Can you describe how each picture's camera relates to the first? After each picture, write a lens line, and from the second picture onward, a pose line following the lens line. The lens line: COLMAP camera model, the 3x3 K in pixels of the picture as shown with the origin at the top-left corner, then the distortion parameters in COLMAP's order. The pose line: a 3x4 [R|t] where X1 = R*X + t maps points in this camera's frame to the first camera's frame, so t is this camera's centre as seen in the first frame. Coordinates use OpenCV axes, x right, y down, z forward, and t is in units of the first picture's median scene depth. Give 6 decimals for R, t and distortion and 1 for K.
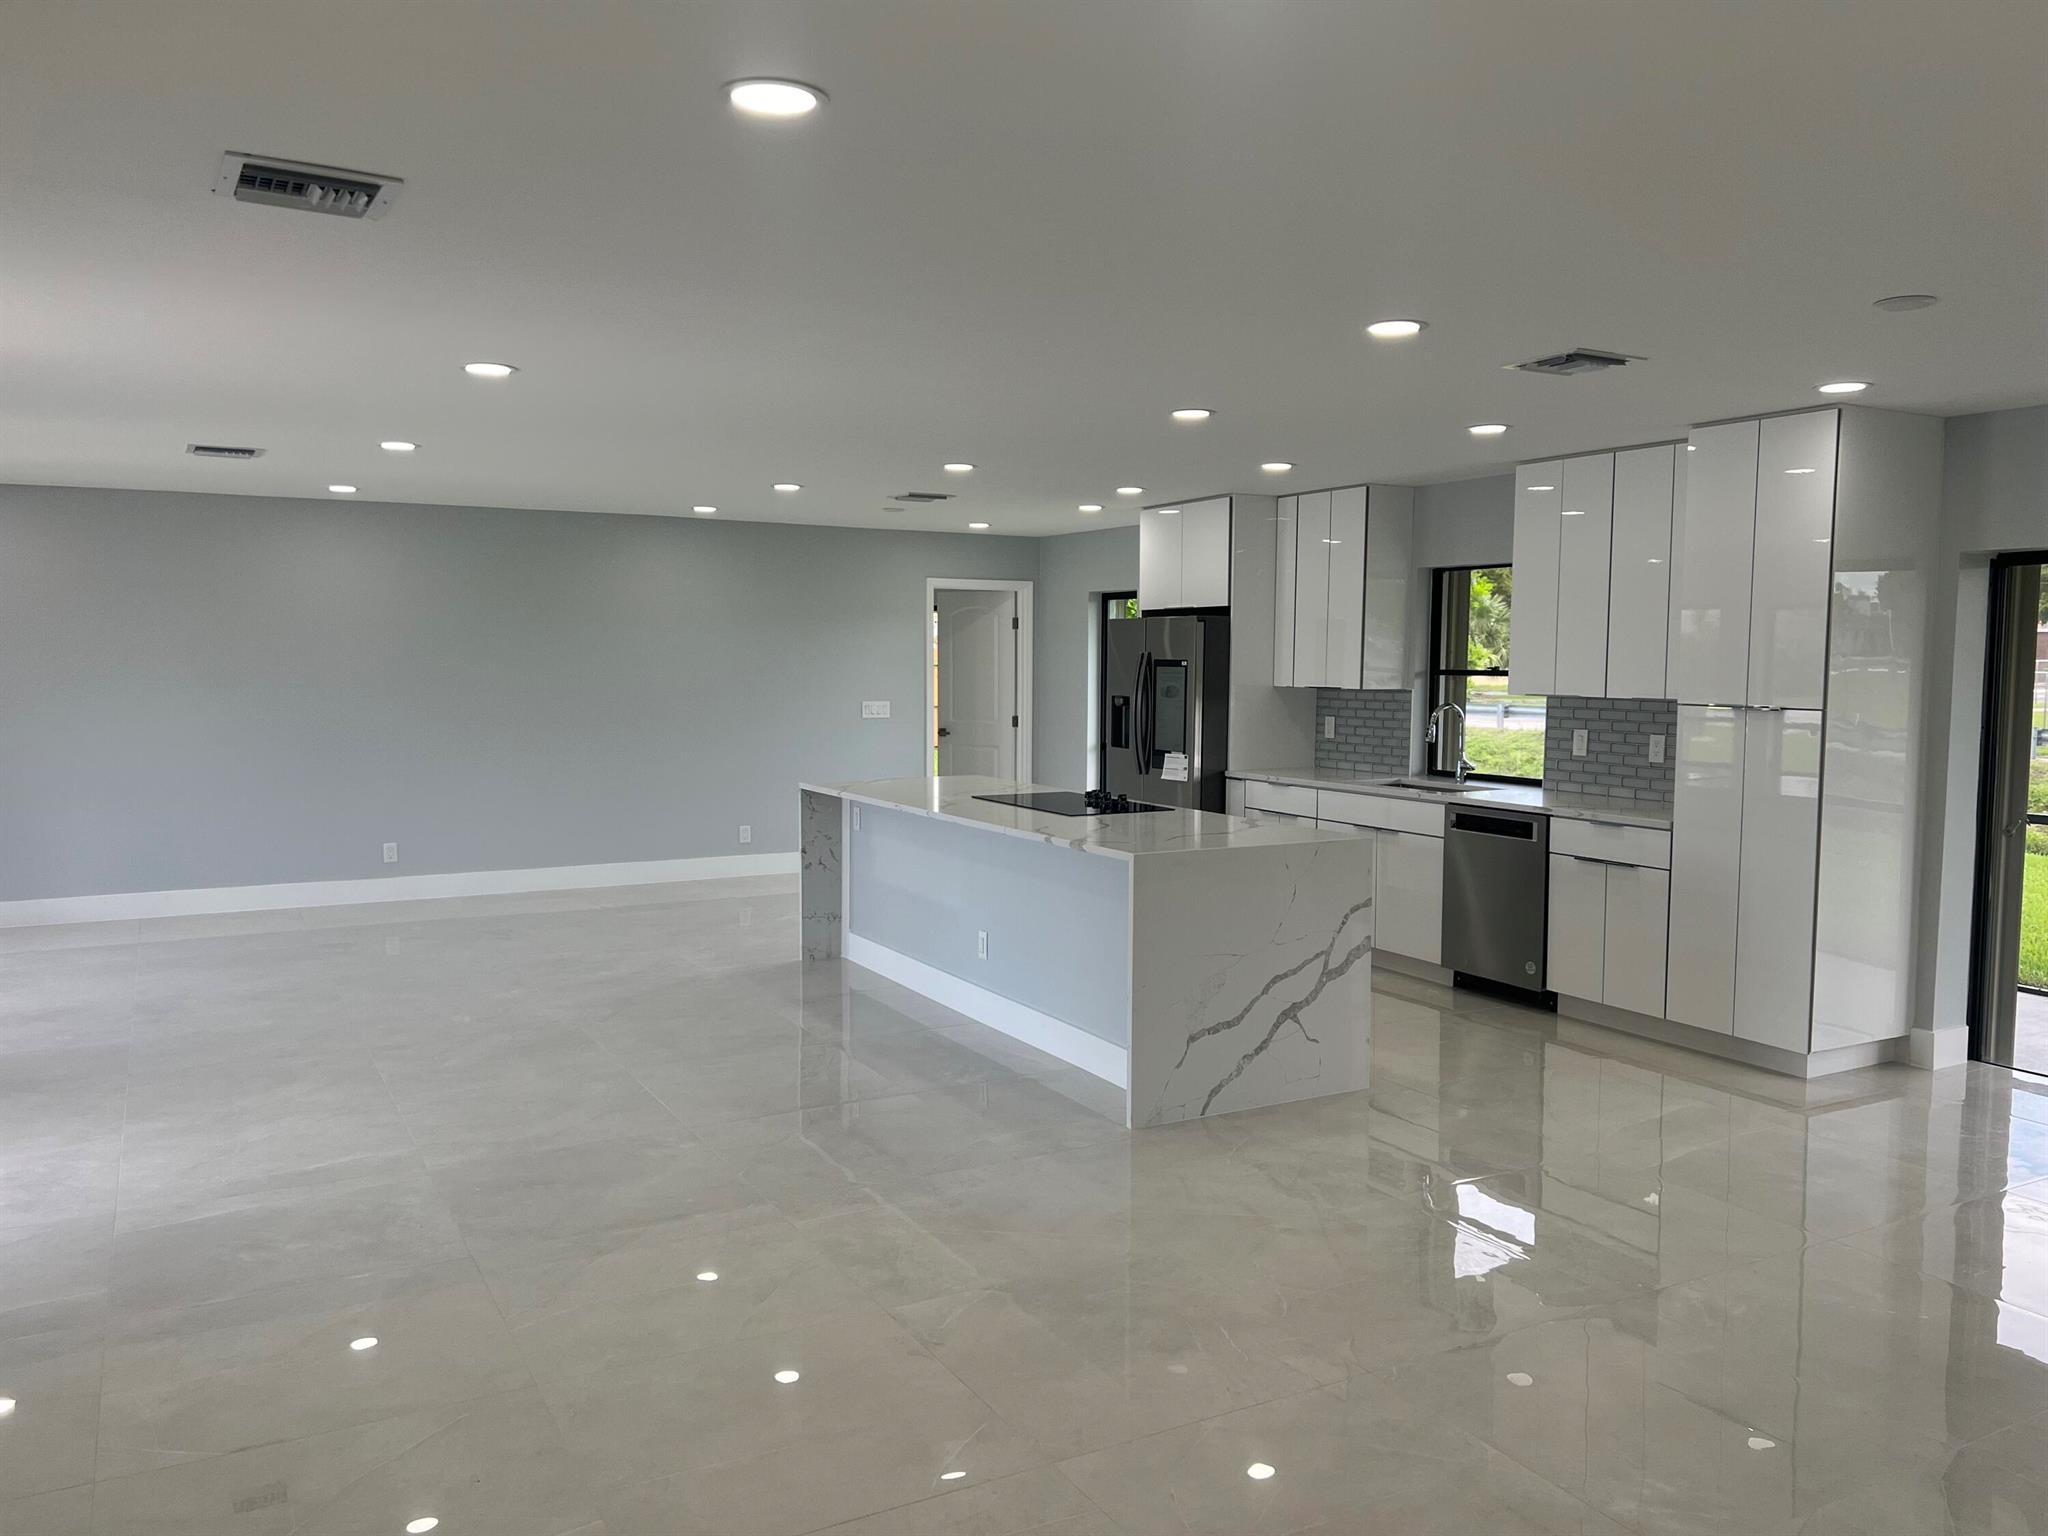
lens RADIAL K [[1535.1, 0, 1023.3], [0, 1535.1, 771.7], [0, 0, 1]] dist [0.048936, -0.052297]
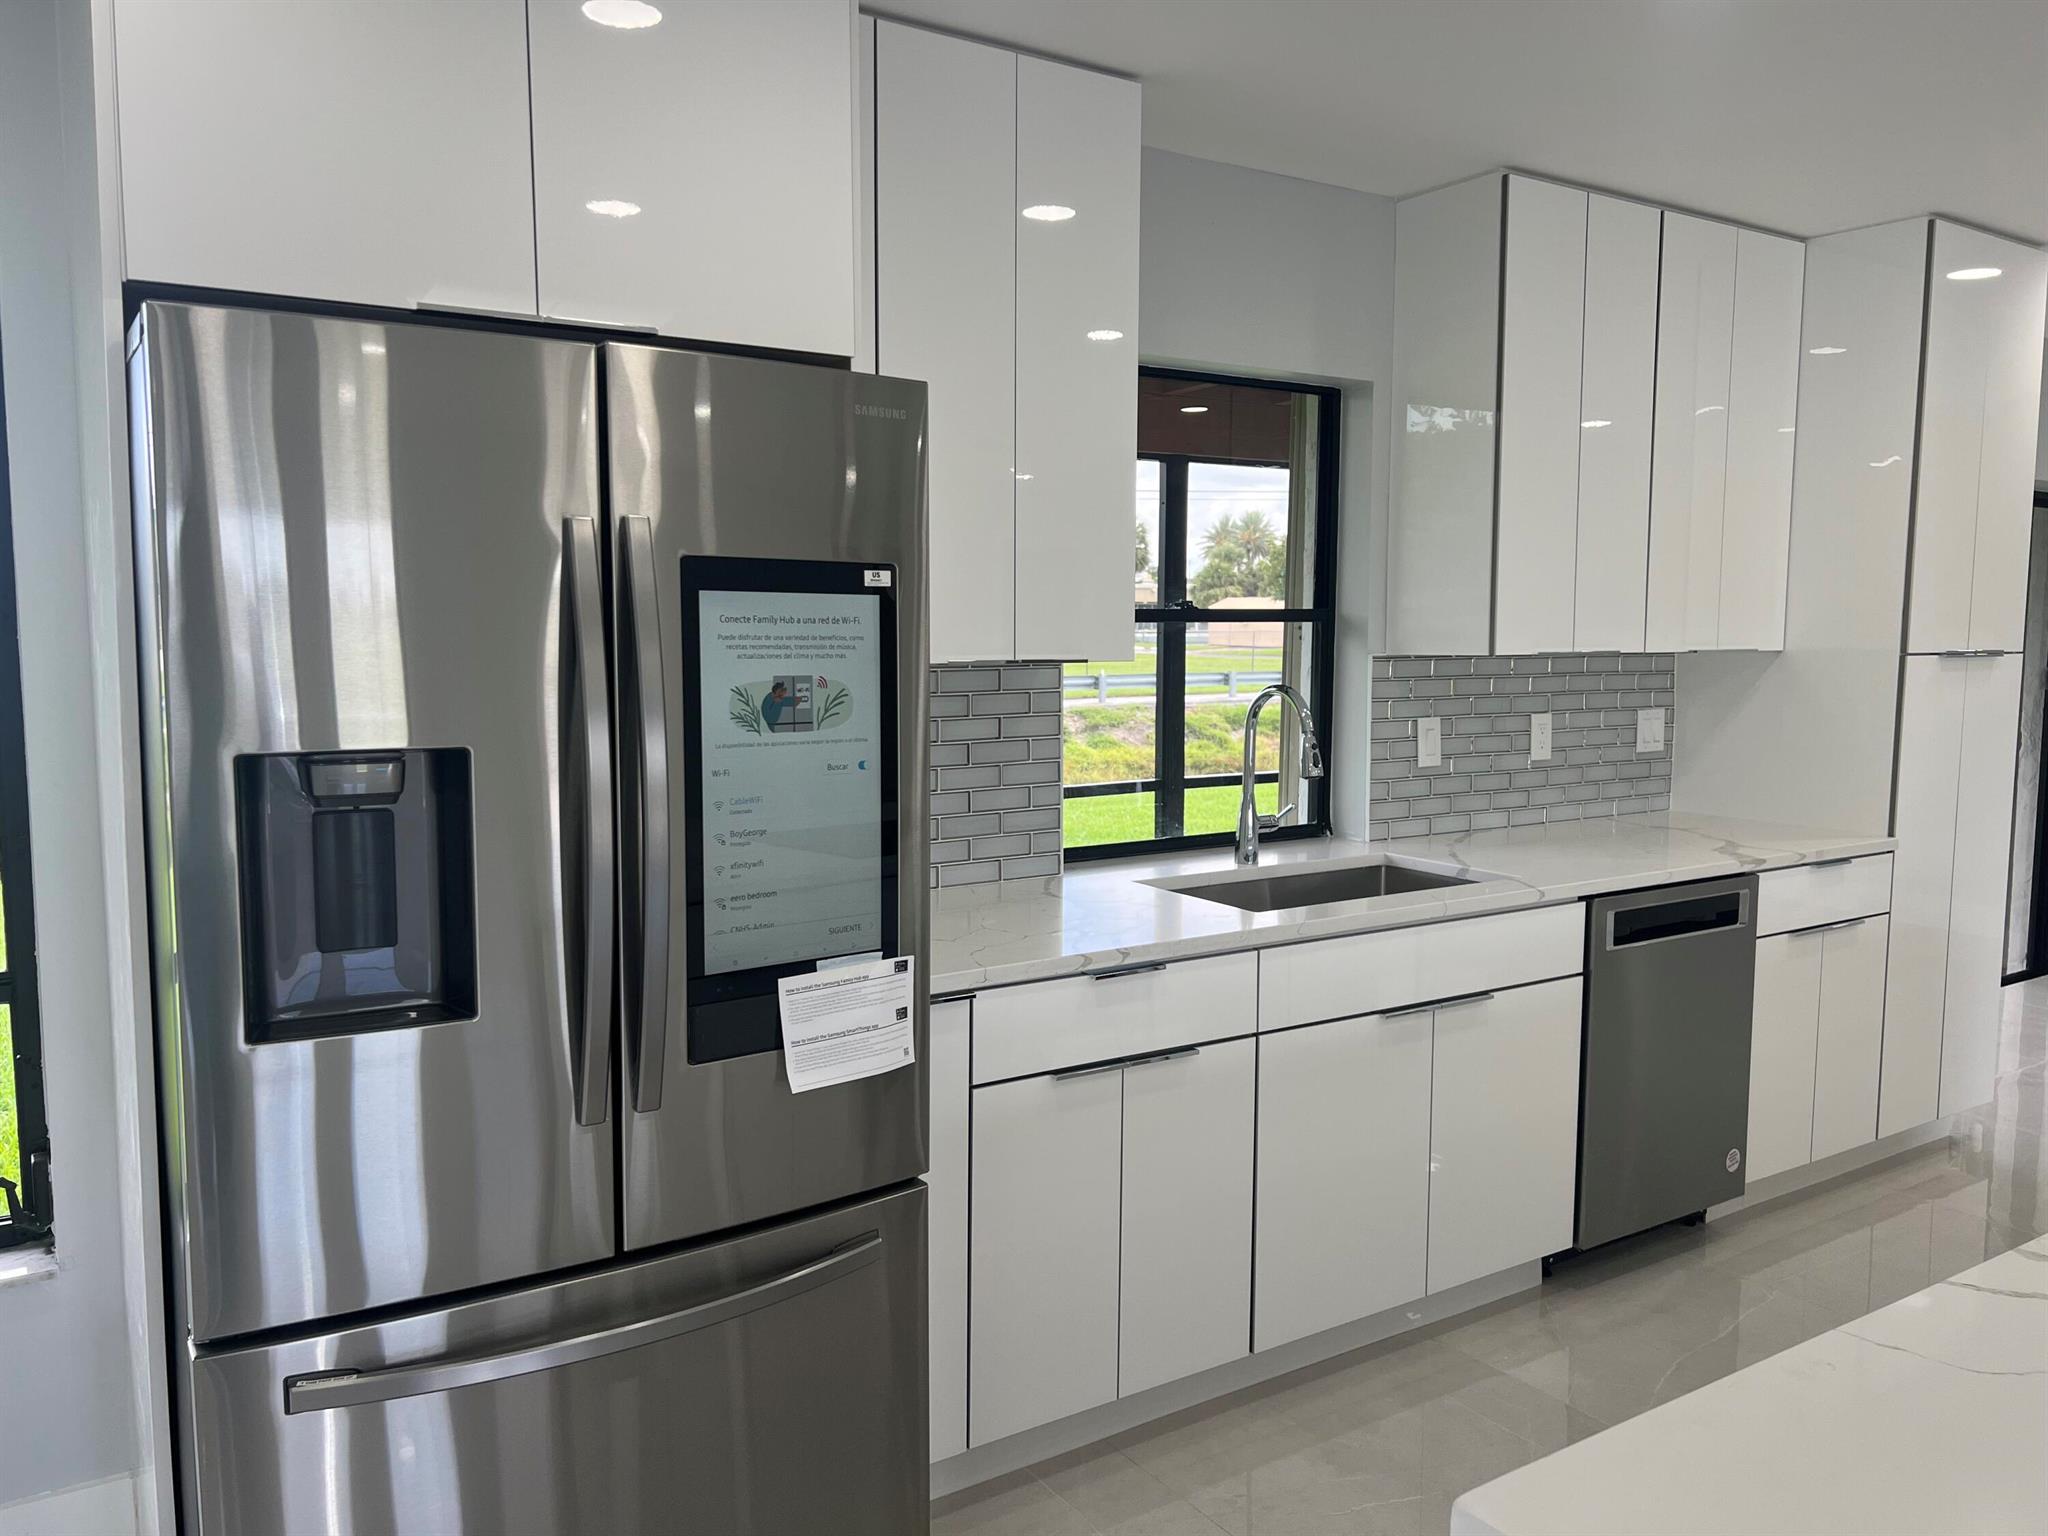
lens RADIAL K [[1535.1, 0, 1019.9], [0, 1535.1, 769.8], [0, 0, 1]] dist [0.048936, -0.052297]
pose [[-0.075816, -0.102832, 0.991805, -0.159117], [0.073803, 0.991361, 0.108427, -0.077593], [-0.994387, 0.081418, -0.067572, 1.178768]]
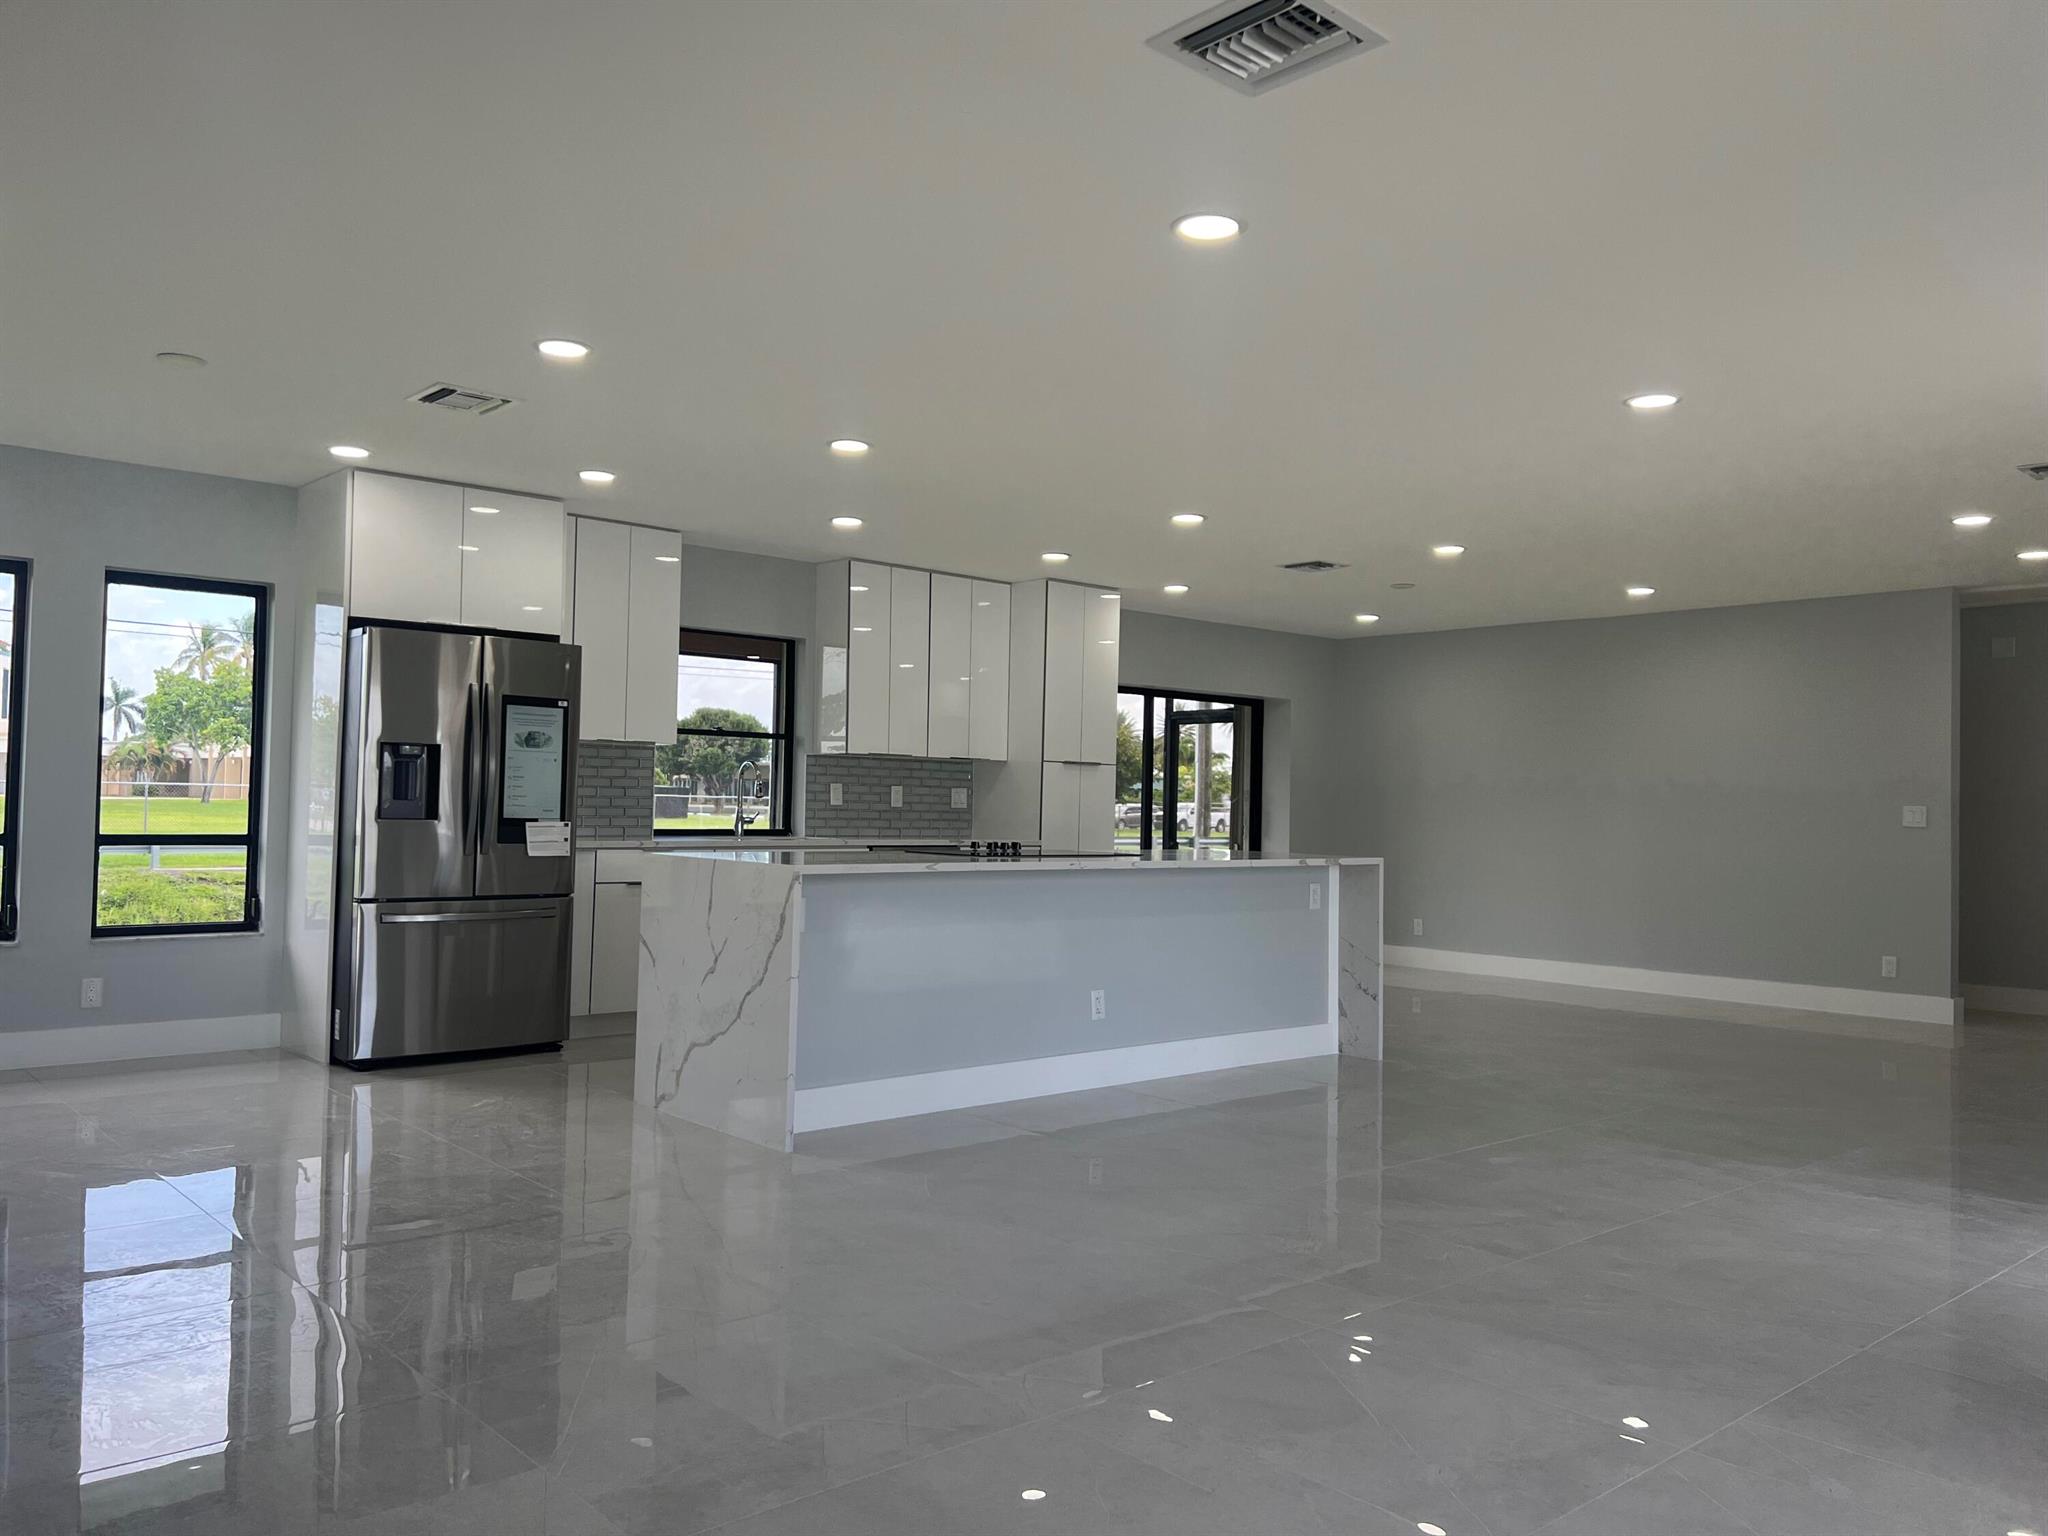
lens RADIAL K [[1535.1, 0, 1066.7], [0, 1535.1, 755.3], [0, 0, 1]] dist [0.048936, -0.052297]
pose [[-0.239431, 0.024082, 0.970615, -0.851789], [0.054352, 0.998457, -0.011365, -0.025769], [-0.969391, 0.050034, -0.240370, 1.113289]]
